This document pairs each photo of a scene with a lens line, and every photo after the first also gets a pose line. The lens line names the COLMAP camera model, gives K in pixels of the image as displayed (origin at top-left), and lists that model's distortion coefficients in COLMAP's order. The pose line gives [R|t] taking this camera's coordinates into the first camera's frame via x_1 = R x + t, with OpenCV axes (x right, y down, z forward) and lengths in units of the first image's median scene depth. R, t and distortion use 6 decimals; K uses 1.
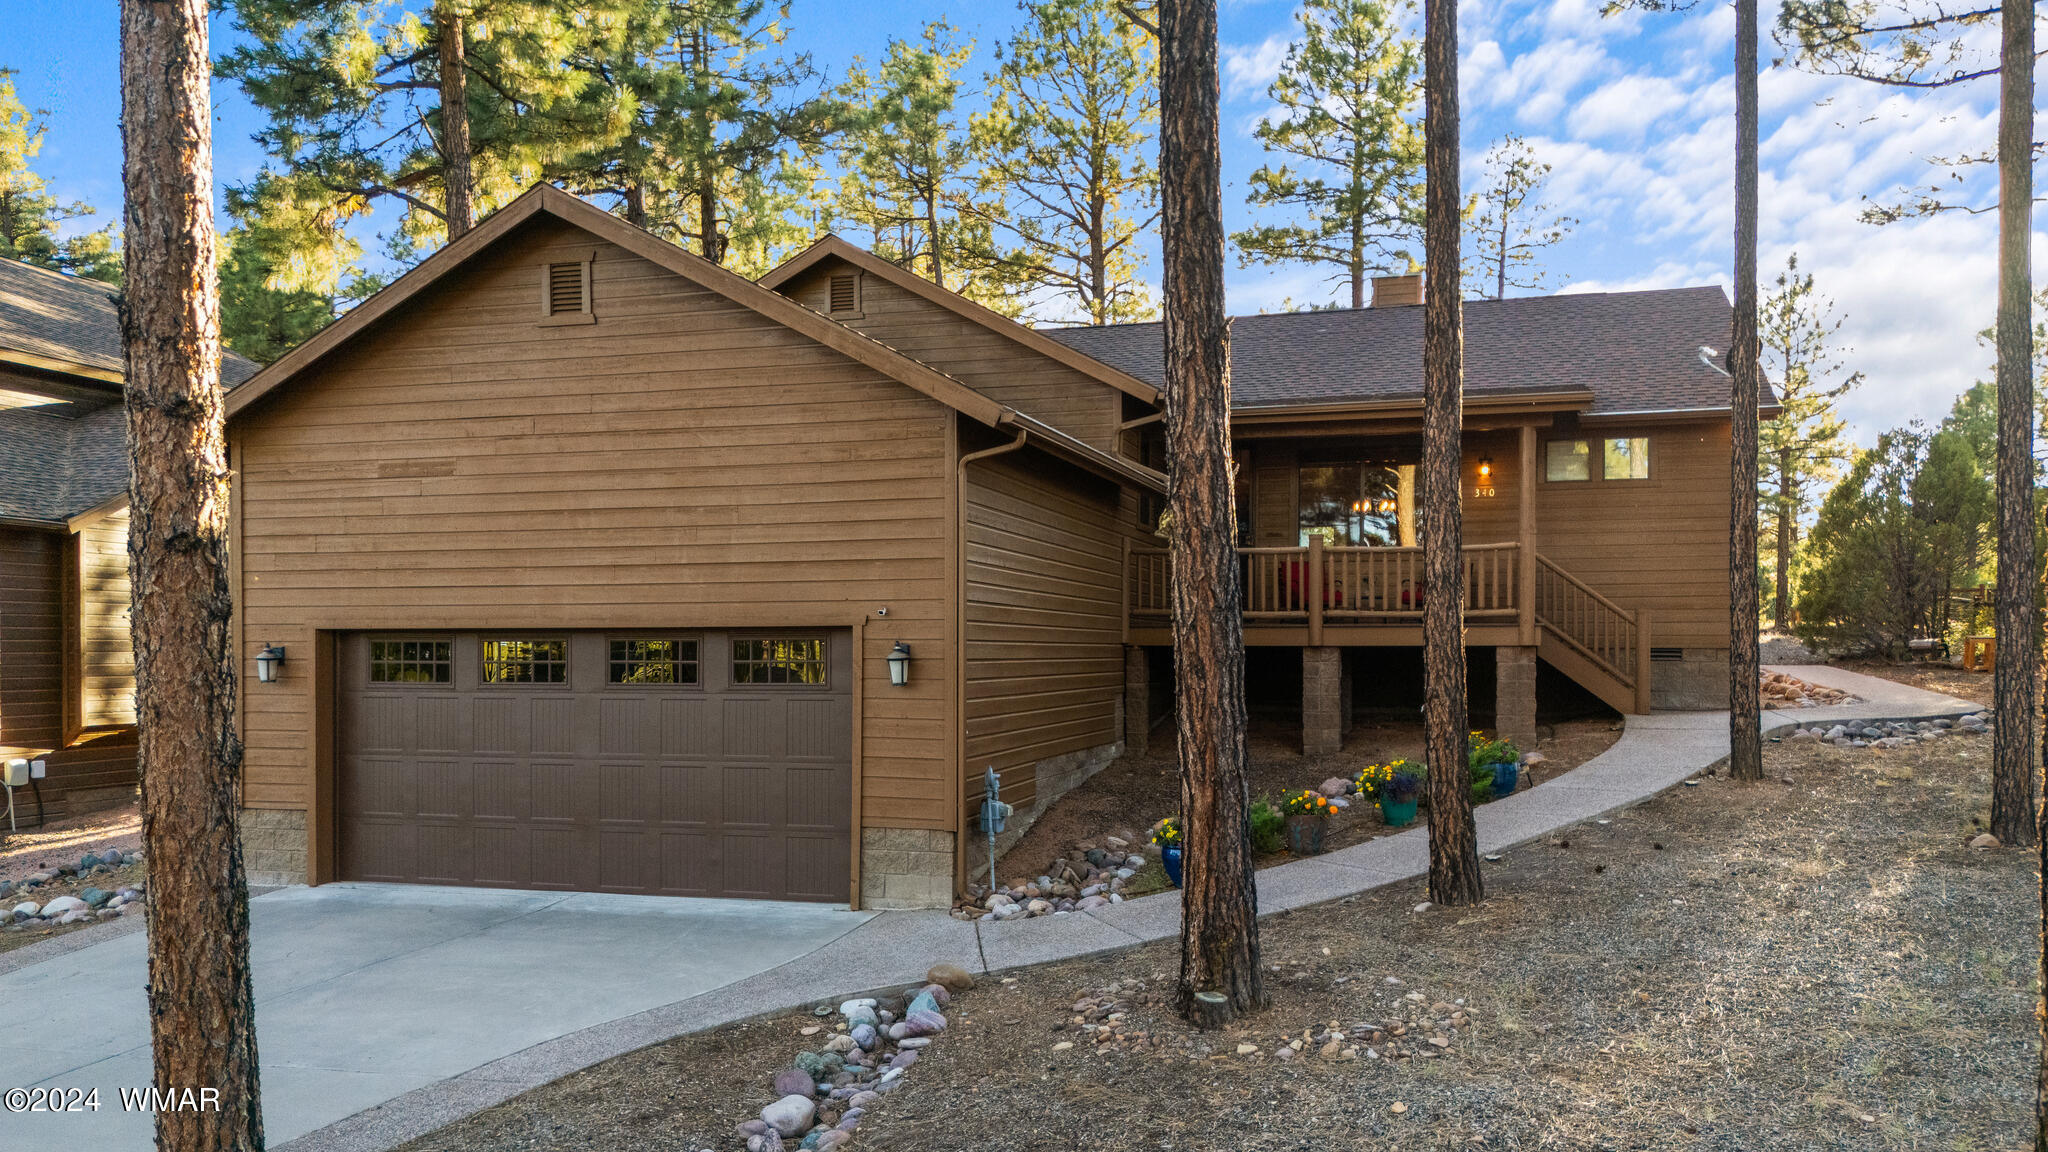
lens RADIAL K [[1545.5, 0, 1029.4], [0, 1545.5, 677.2], [0, 0, 1]] dist [0.031846, -0.006255]
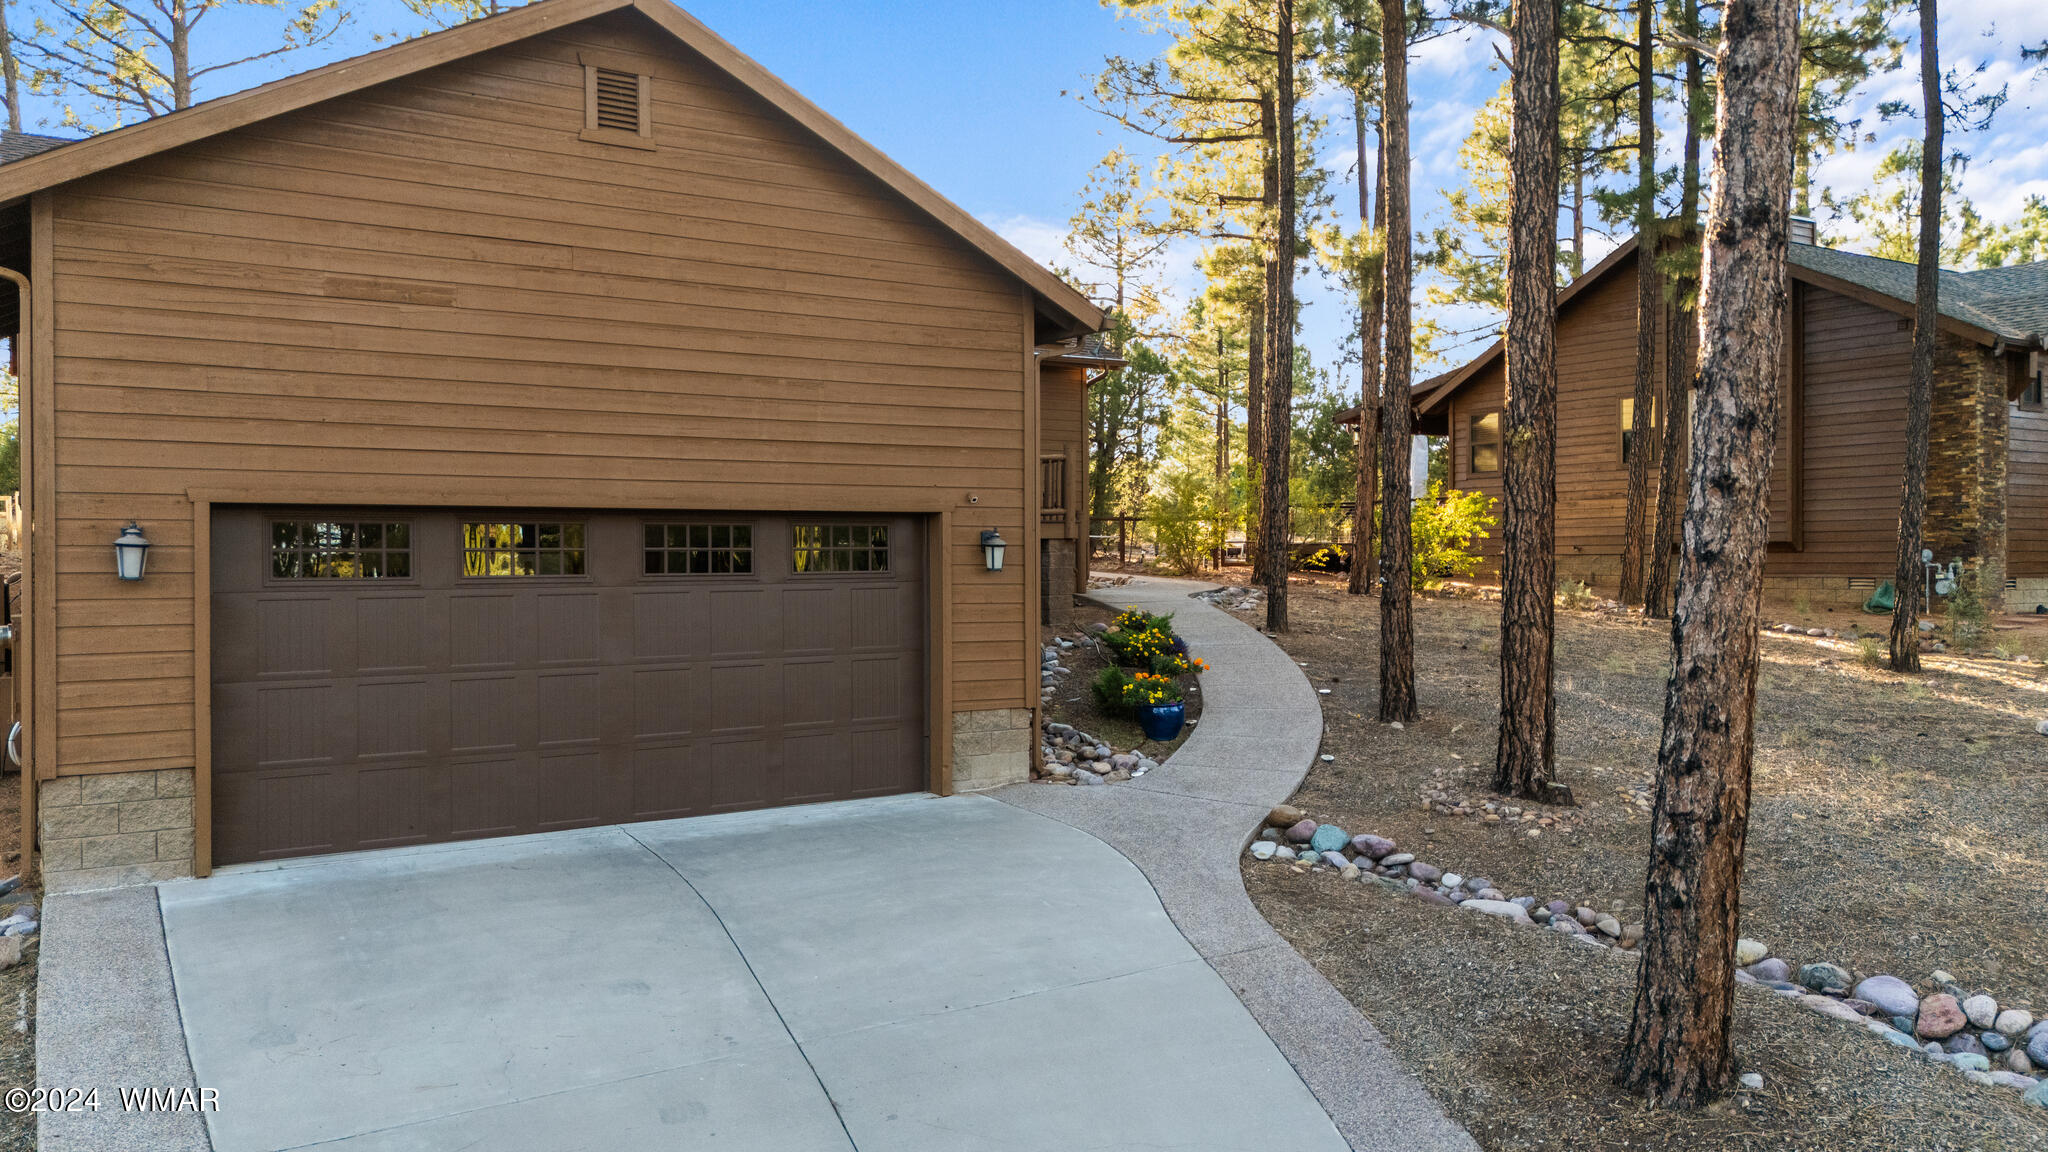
lens RADIAL K [[1528.4, 0, 1024.0], [0, 1528.4, 576.0], [0, 0, 1]] dist [0.041442, -0.002608]
pose [[0.657300, -0.013426, 0.753509, -0.779556], [0.017178, 0.999848, 0.002830, 0.006249], [-0.753433, 0.011084, 0.657431, 0.293799]]
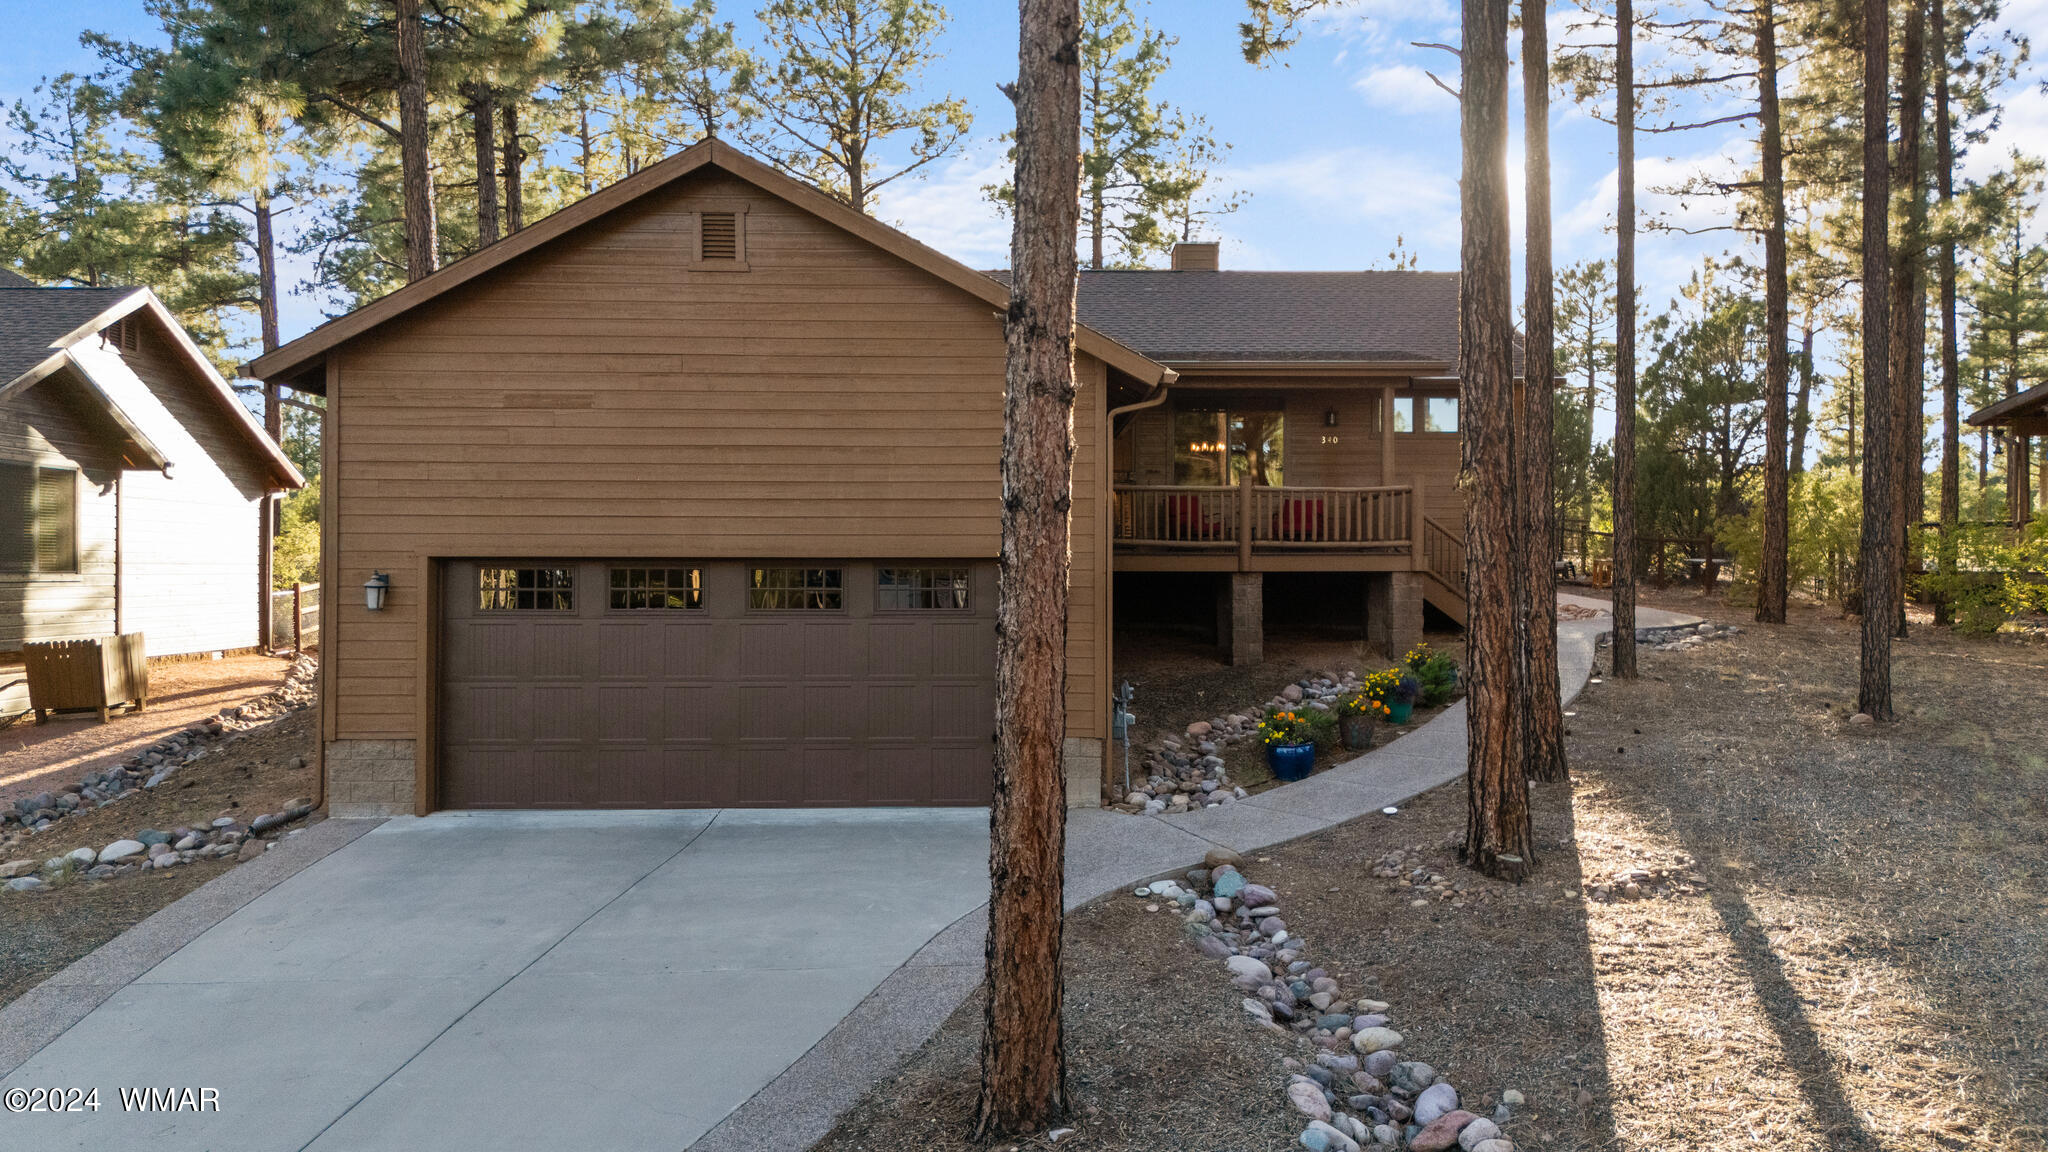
lens RADIAL K [[1518.7, 0, 1024.0], [0, 1518.7, 576.0], [0, 0, 1]] dist [0.055008, -0.002324]
pose [[0.956058, -0.000270, 0.293177, -0.402810], [0.003294, 0.999946, -0.009822, -0.008196], [-0.293159, 0.010357, 0.956008, -0.051410]]
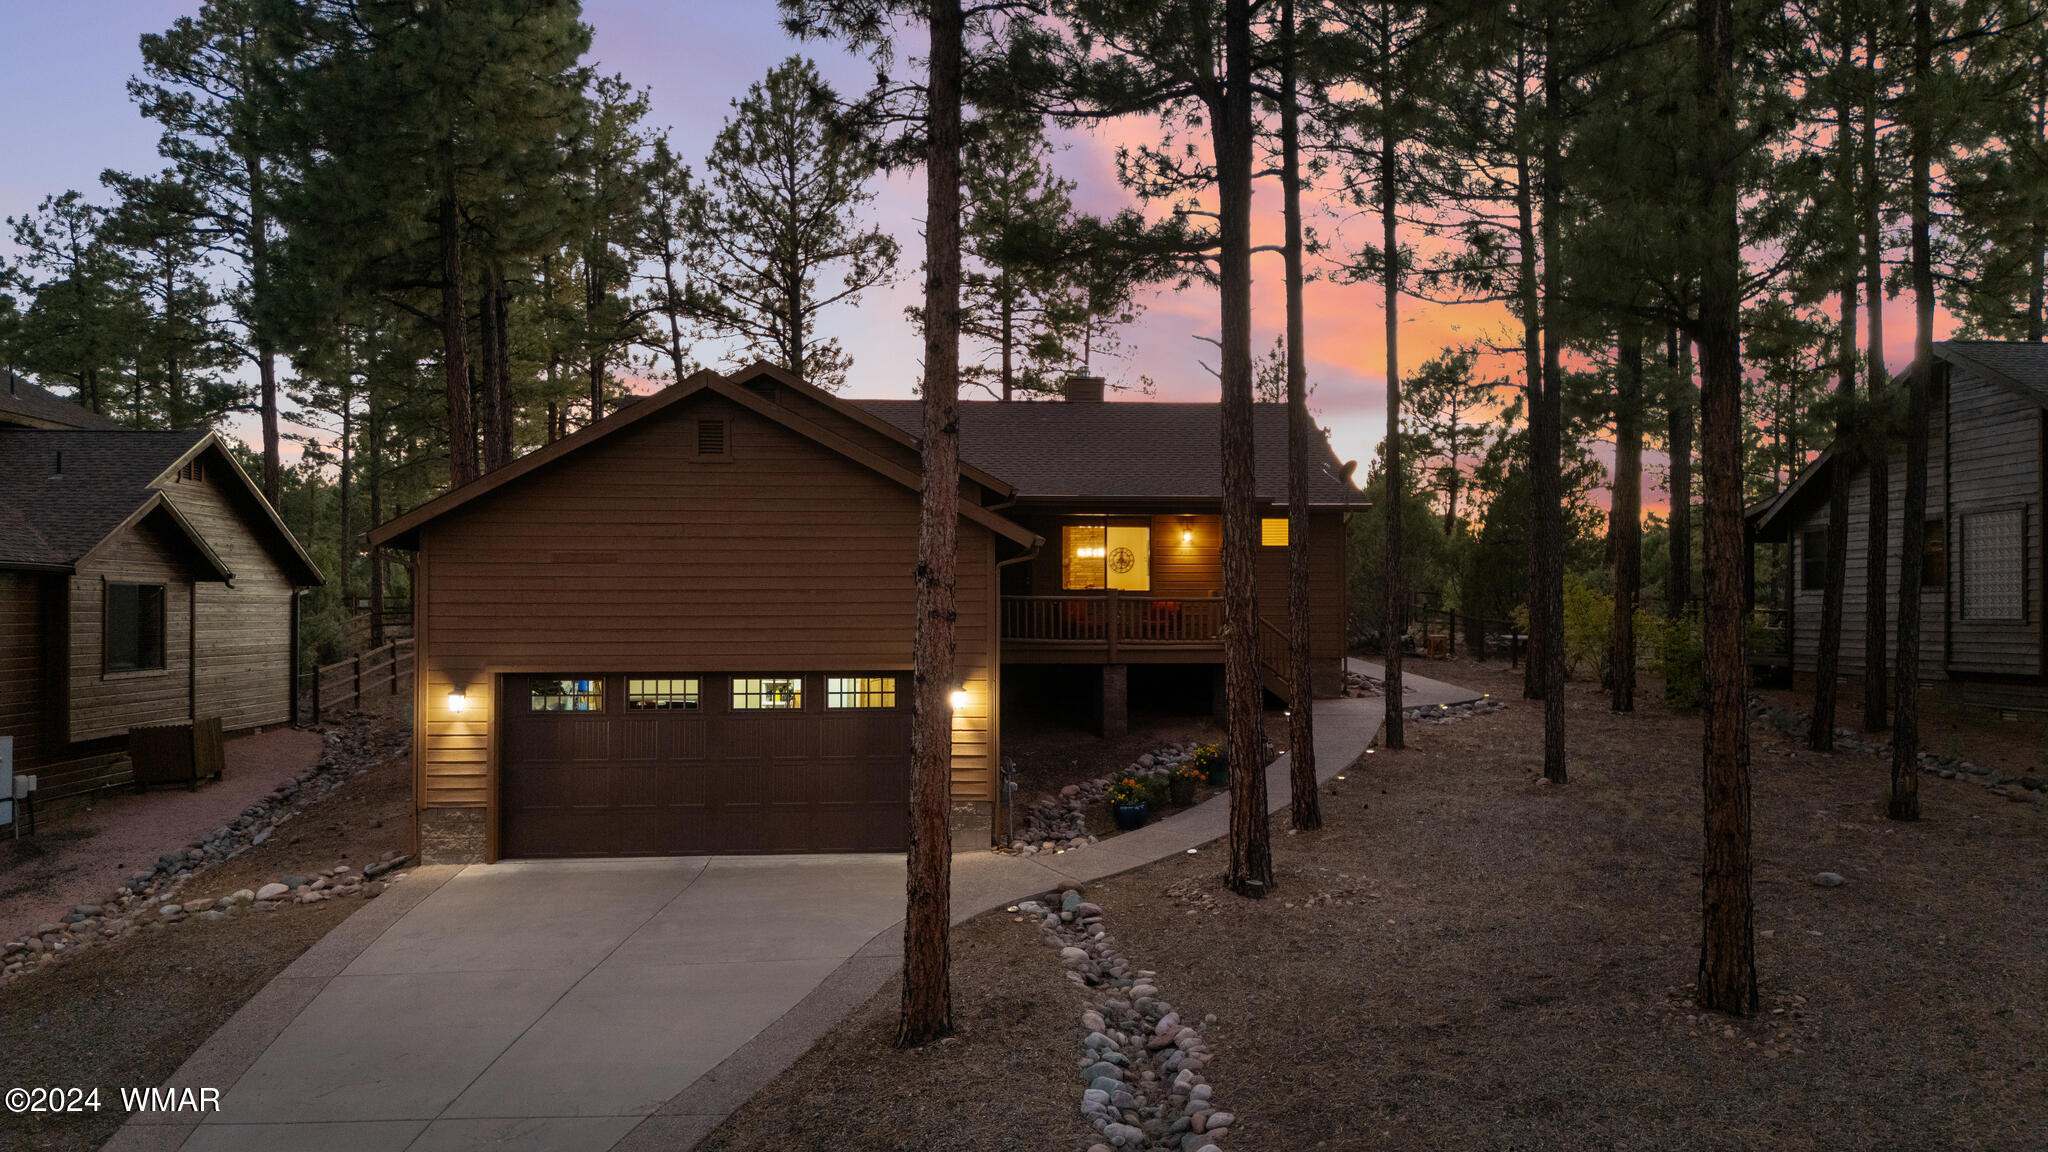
lens RADIAL K [[1507.3, 0, 1025.0], [0, 1507.3, 609.5], [0, 0, 1]] dist [0.061683, -0.003079]
pose [[0.940516, -0.000685, 0.339748, -0.501033], [0.006563, 0.999848, -0.016151, -0.064787], [-0.339685, 0.017420, 0.940378, -0.424086]]
